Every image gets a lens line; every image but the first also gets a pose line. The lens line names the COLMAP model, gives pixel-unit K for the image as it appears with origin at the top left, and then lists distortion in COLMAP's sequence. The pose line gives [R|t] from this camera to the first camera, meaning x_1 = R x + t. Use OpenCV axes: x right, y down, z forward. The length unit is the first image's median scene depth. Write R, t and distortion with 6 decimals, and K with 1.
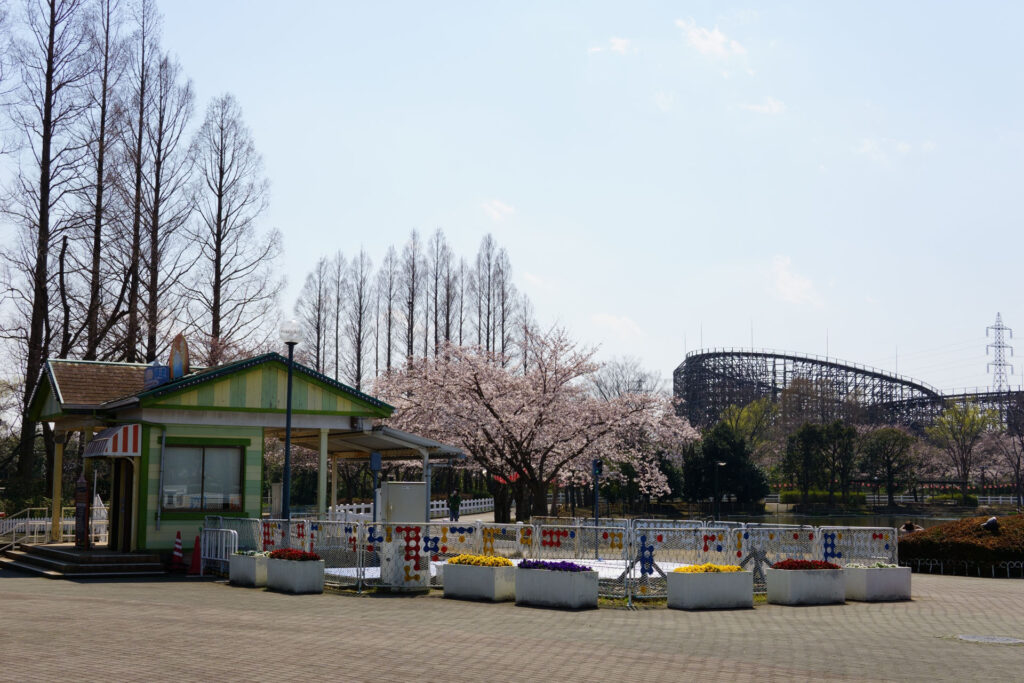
lens RADIAL K [[1313.4, 0, 507.3], [0, 1313.4, 346.2], [0, 0, 1]] dist [-0.006690, 0.000000]
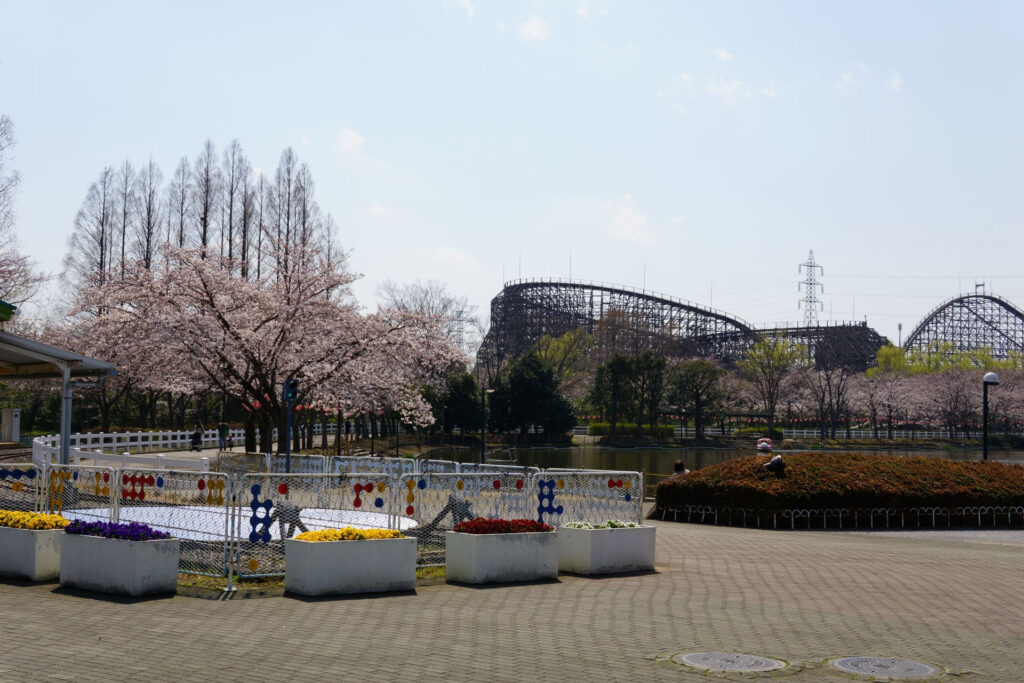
lens RADIAL K [[1313.4, 0, 506.5], [0, 1313.4, 341.2], [0, 0, 1]] dist [-0.006690, 0.000000]
pose [[0.991273, 0.016359, 0.130804, 0.018994], [-0.022722, 0.998622, 0.047301, 0.004835], [-0.129850, -0.049860, 0.990279, 0.043183]]
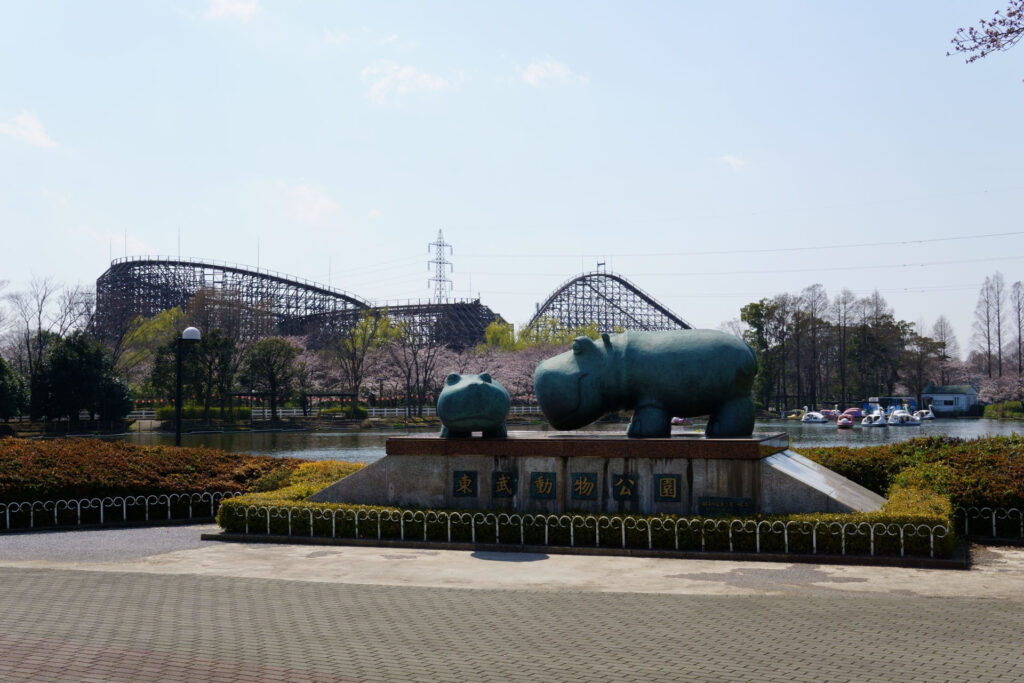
lens RADIAL K [[1313.4, 0, 506.4], [0, 1313.4, 336.3], [0, 0, 1]] dist [-0.006690, 0.000000]
pose [[0.927938, 0.001184, 0.372733, 0.099037], [-0.021819, 0.998453, 0.051147, 0.009727], [-0.372095, -0.055594, 0.926528, 0.070026]]
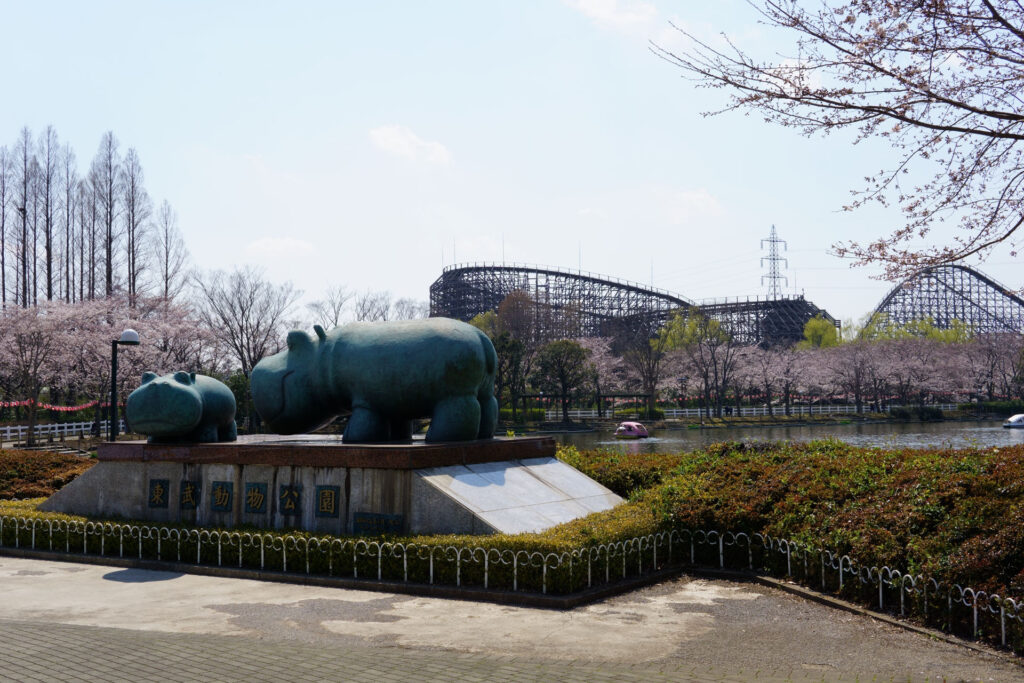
lens RADIAL K [[1313.4, 0, 512.7], [0, 1313.4, 339.4], [0, 0, 1]] dist [-0.006690, 0.000000]
pose [[0.993439, -0.018964, 0.112782, 0.153749], [0.012908, 0.998447, 0.054191, 0.010932], [-0.113634, -0.052379, 0.992141, 0.070547]]
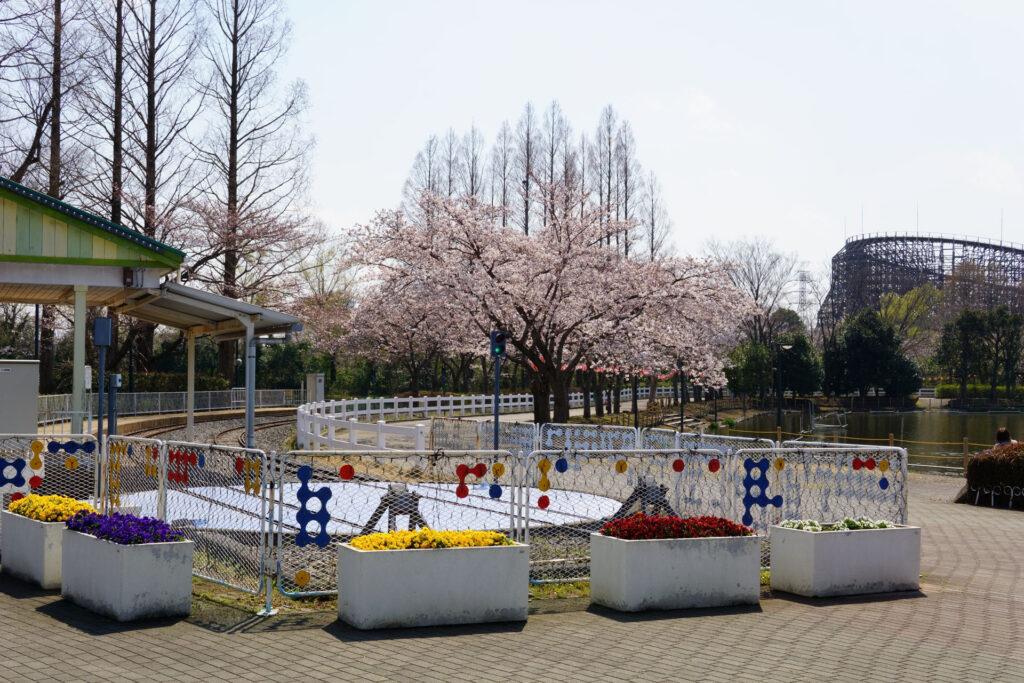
lens RADIAL K [[1313.4, 0, 511.4], [0, 1313.4, 339.8], [0, 0, 1]] dist [-0.006690, 0.000000]
pose [[0.992141, -0.002276, -0.125105, 0.031965], [0.011729, 0.997124, 0.074880, 0.008465], [0.124575, -0.075759, 0.989314, 0.072295]]
